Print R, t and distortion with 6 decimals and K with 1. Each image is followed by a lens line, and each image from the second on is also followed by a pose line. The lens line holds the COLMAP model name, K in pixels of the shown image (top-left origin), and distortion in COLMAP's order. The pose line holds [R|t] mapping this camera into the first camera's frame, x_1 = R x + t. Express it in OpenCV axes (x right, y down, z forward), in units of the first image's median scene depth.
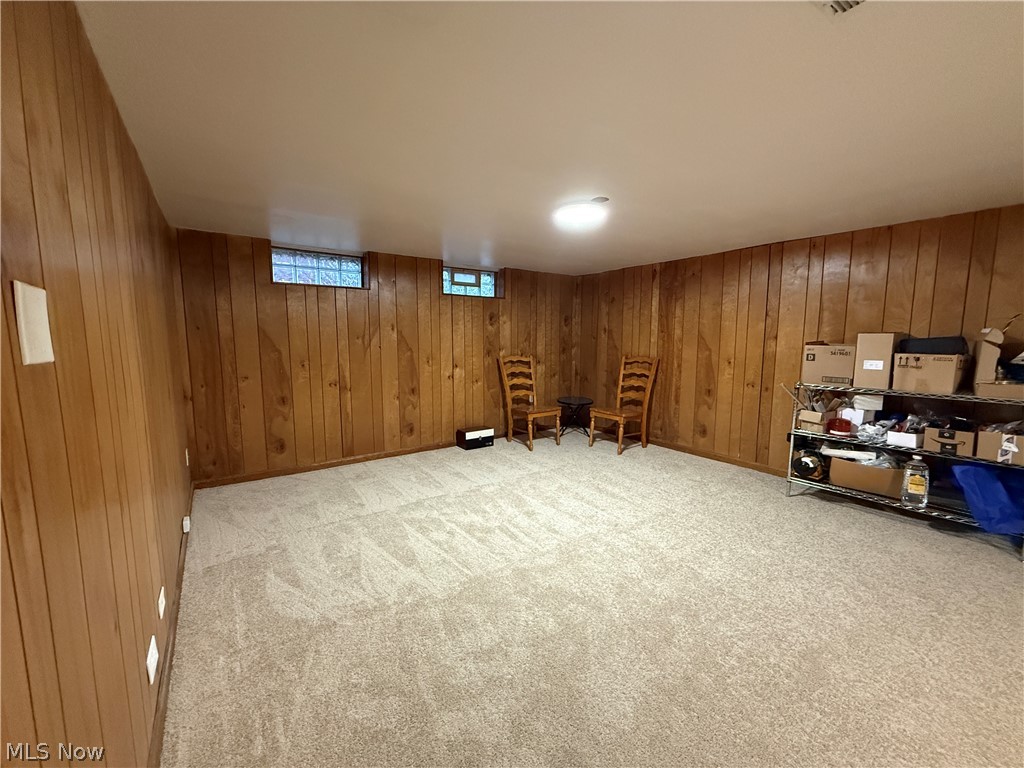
lens RADIAL K [[406.7, 0, 512.1], [0, 406.7, 383.8], [0, 0, 1]] dist [0.000030, -0.000551]
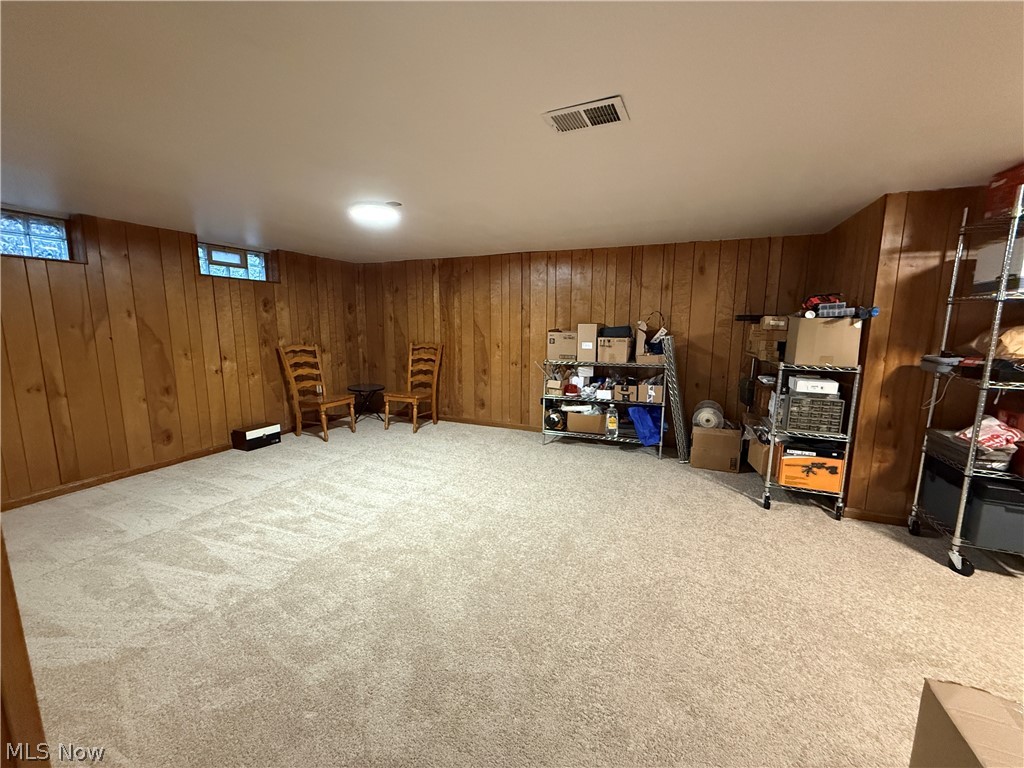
lens RADIAL K [[406.7, 0, 511.6], [0, 406.7, 384.1], [0, 0, 1]] dist [0.000030, -0.000551]
pose [[0.856915, -0.073986, 0.510120, -0.081893], [0.056027, 0.997151, 0.050507, 0.002414], [-0.512403, -0.014700, 0.858619, -0.096186]]
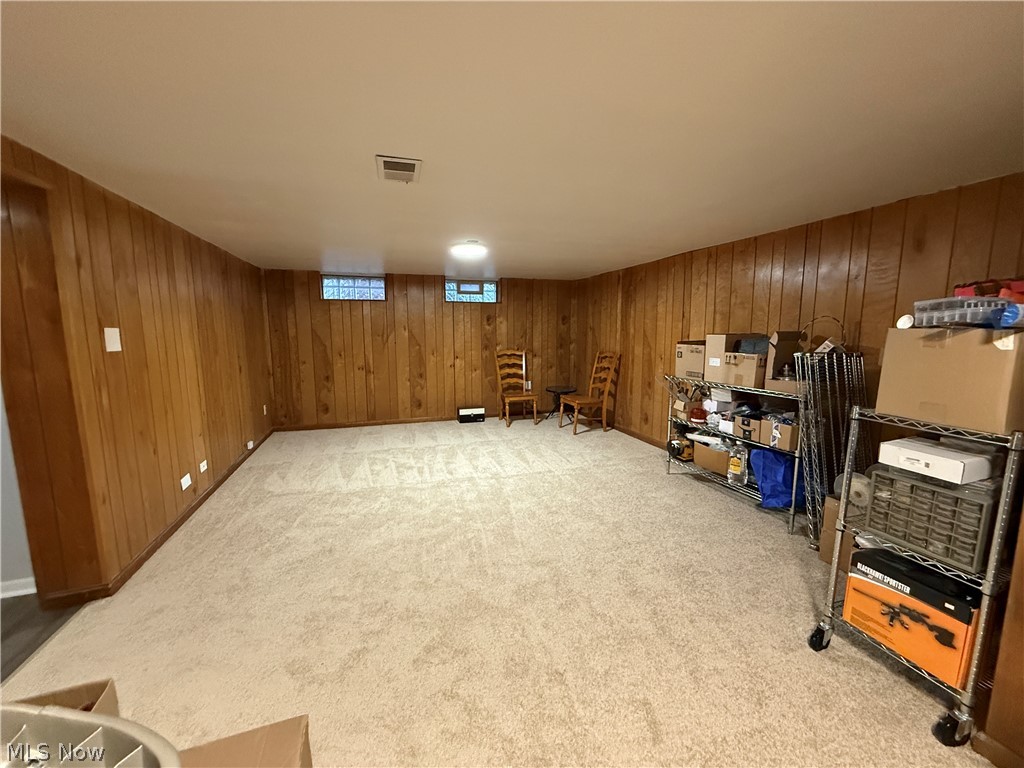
lens RADIAL K [[406.7, 0, 514.2], [0, 406.7, 385.9], [0, 0, 1]] dist [0.000030, -0.000551]
pose [[0.953628, 0.038267, -0.298545, 0.579766], [-0.031602, 0.999132, 0.027122, 0.007058], [0.299324, -0.016430, 0.954010, -0.233820]]
